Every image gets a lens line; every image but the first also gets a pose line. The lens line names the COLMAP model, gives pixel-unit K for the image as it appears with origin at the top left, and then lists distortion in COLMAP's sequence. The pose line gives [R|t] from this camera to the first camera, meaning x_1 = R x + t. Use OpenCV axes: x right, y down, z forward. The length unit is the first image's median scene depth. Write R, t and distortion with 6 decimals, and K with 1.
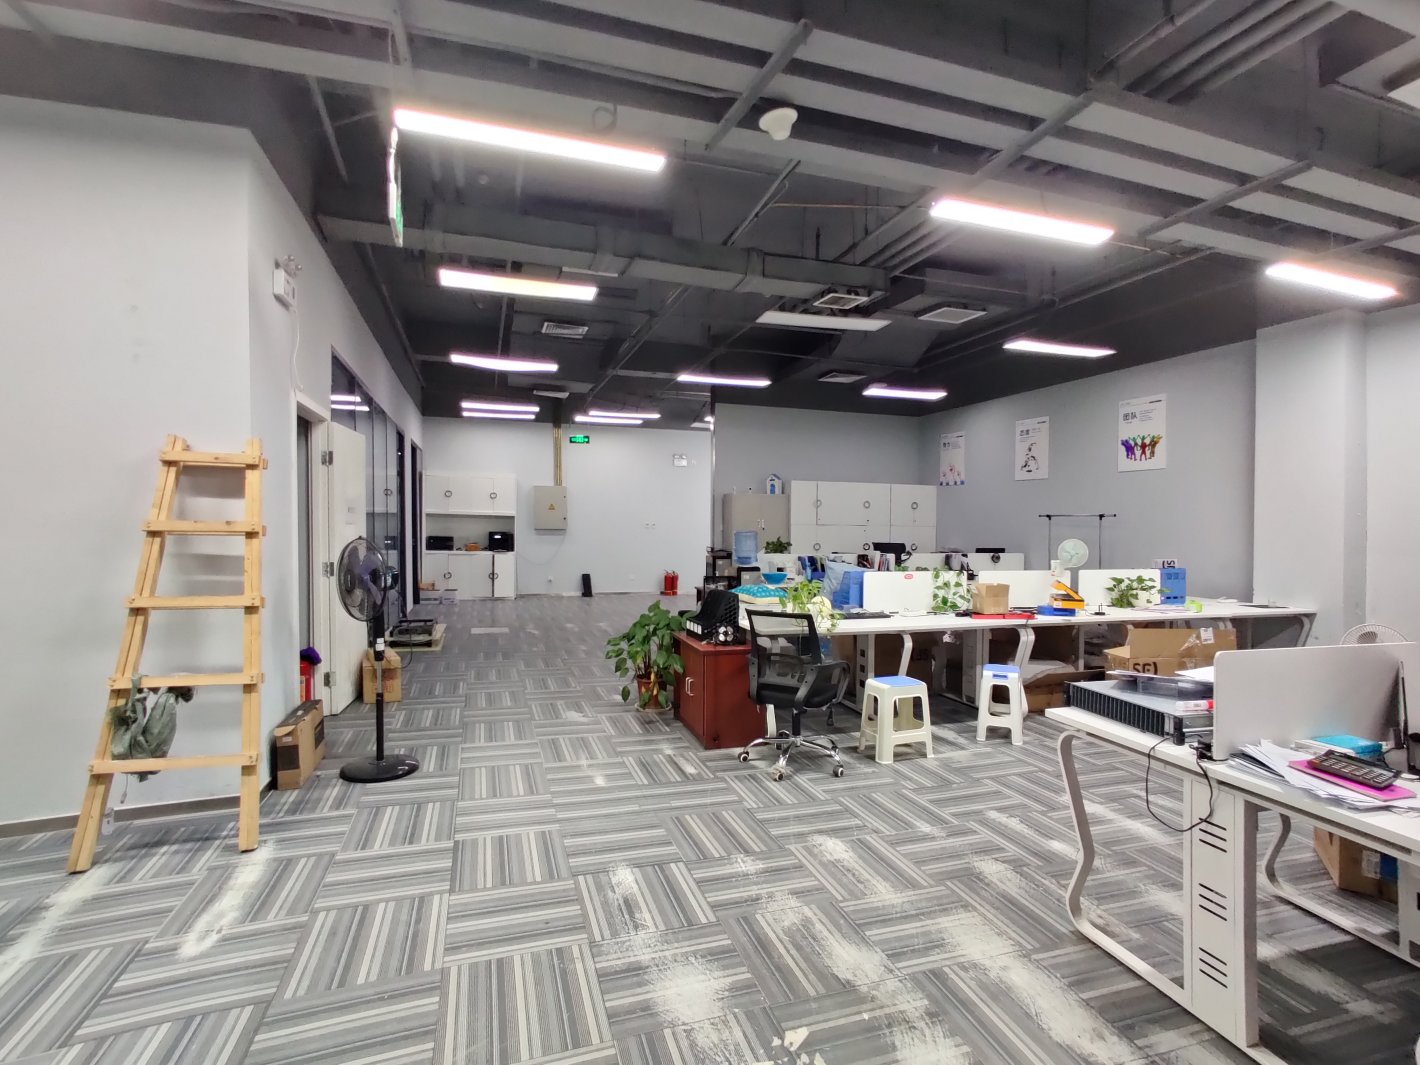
lens RADIAL K [[715.9, 0, 710.0], [0, 715.9, 532.5], [0, 0, 1]] dist [0.035234, 0.000081]
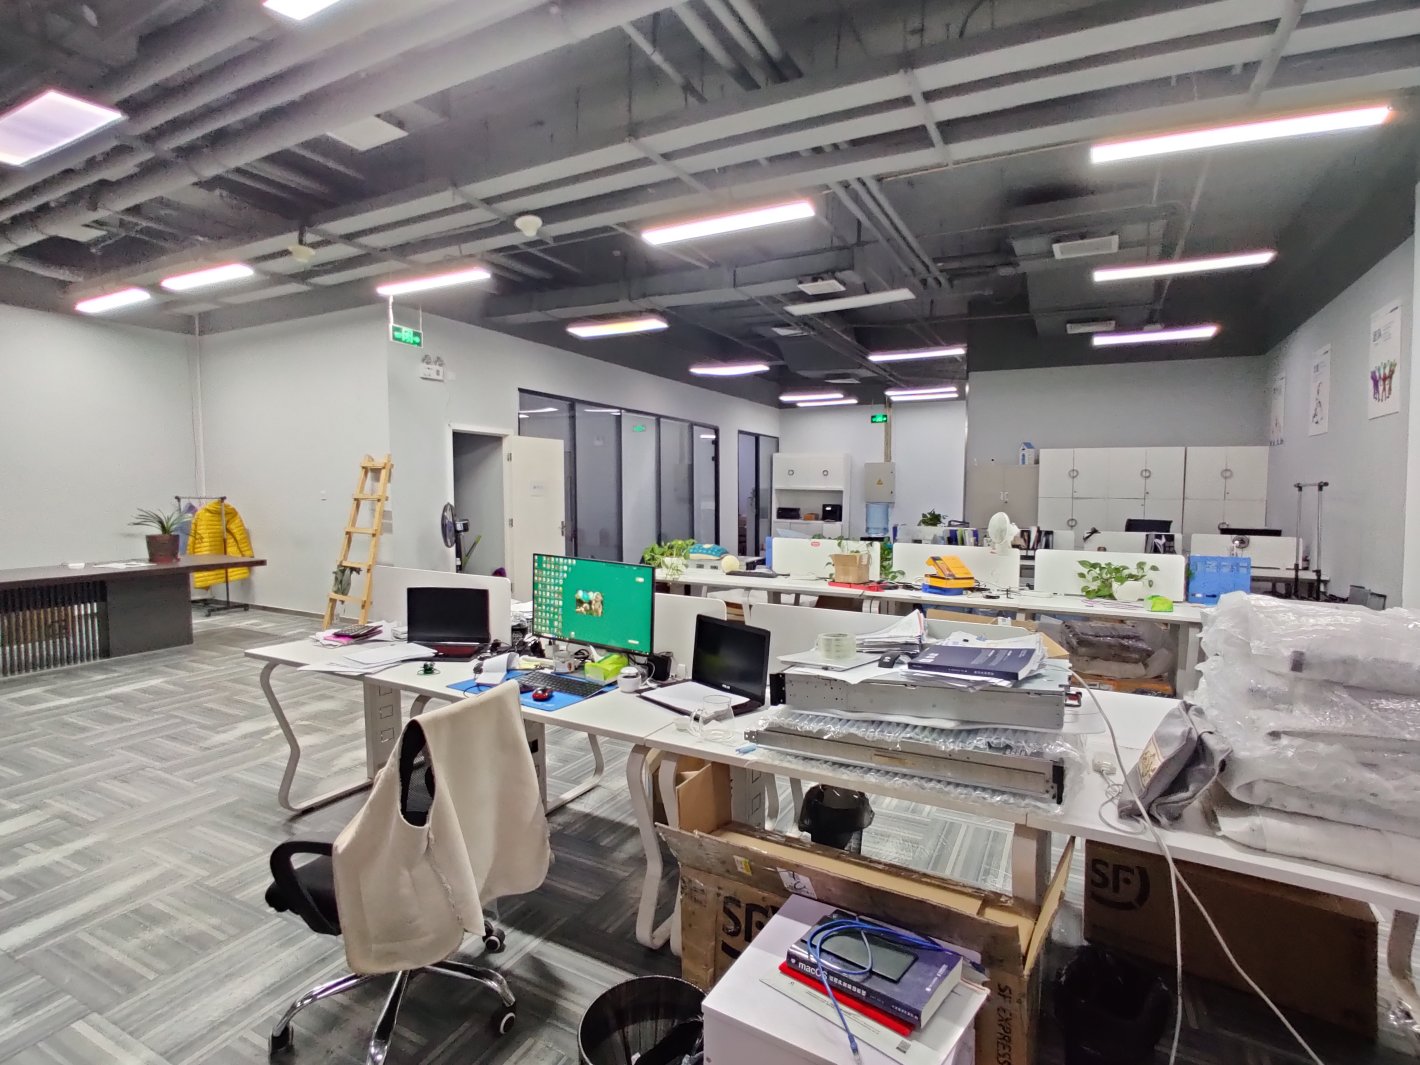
lens RADIAL K [[706.4, 0, 710.0], [0, 706.4, 532.5], [0, 0, 1]] dist [-0.002158, -0.000214]
pose [[0.701729, 0.036319, -0.711518, 0.466890], [-0.011977, 0.999160, 0.039188, 0.002720], [0.712343, -0.018978, 0.701574, 0.076626]]
